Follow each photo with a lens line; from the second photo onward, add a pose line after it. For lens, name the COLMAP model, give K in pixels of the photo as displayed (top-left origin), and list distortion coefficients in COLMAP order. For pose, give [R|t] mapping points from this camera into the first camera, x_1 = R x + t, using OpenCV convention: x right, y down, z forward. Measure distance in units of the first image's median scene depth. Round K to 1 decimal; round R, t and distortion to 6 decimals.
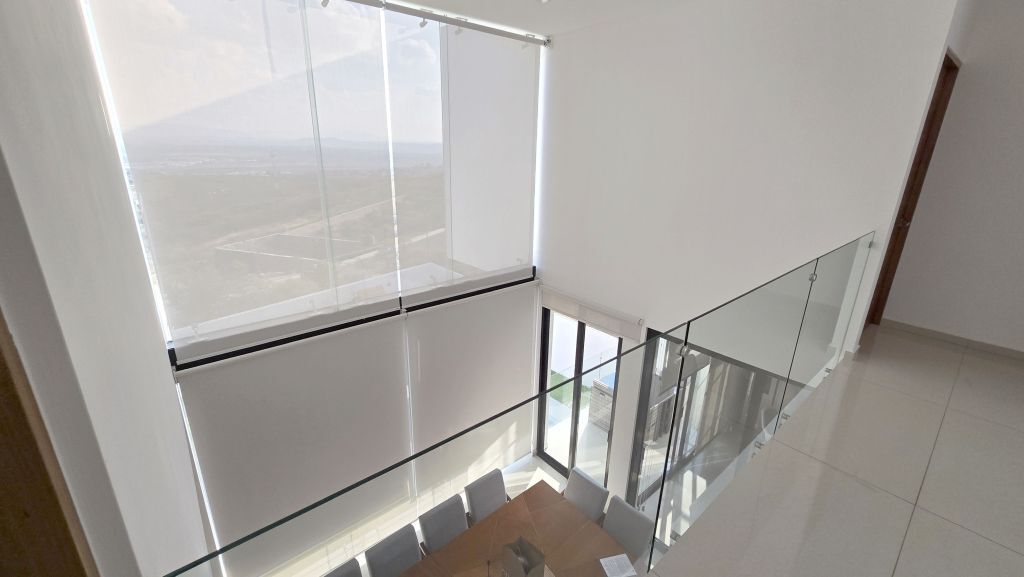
lens RADIAL K [[420.5, 0, 492.1], [0, 420.5, 285.8], [0, 0, 1]] dist [0.000357, -0.000011]
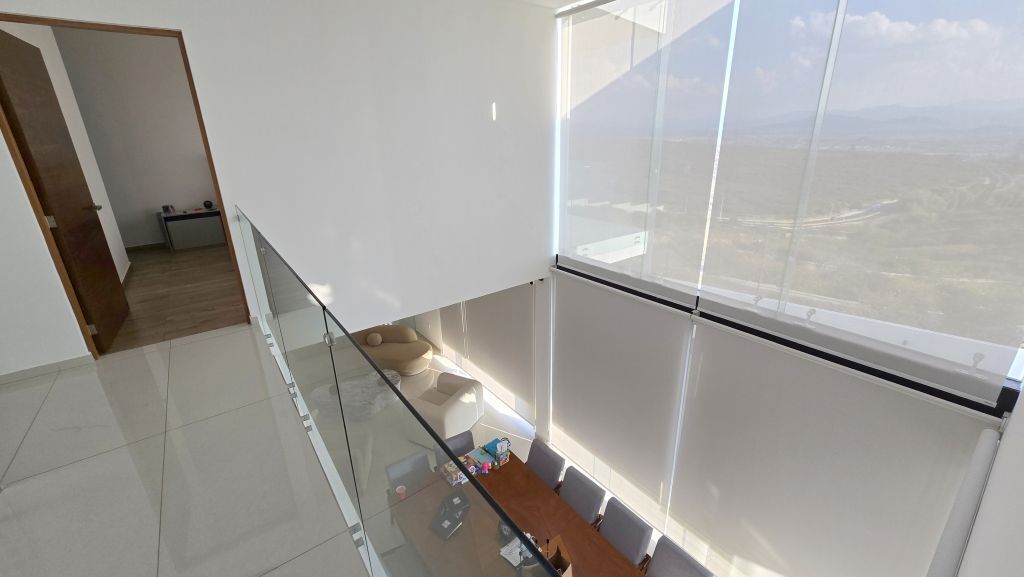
lens RADIAL K [[420.5, 0, 504.1], [0, 420.5, 284.3], [0, 0, 1]] dist [0.000357, -0.000011]
pose [[-0.050834, 0.319783, -0.946126, 0.646608], [-0.300878, 0.898433, 0.319829, -0.159446], [0.952307, 0.300927, 0.050544, 0.551055]]
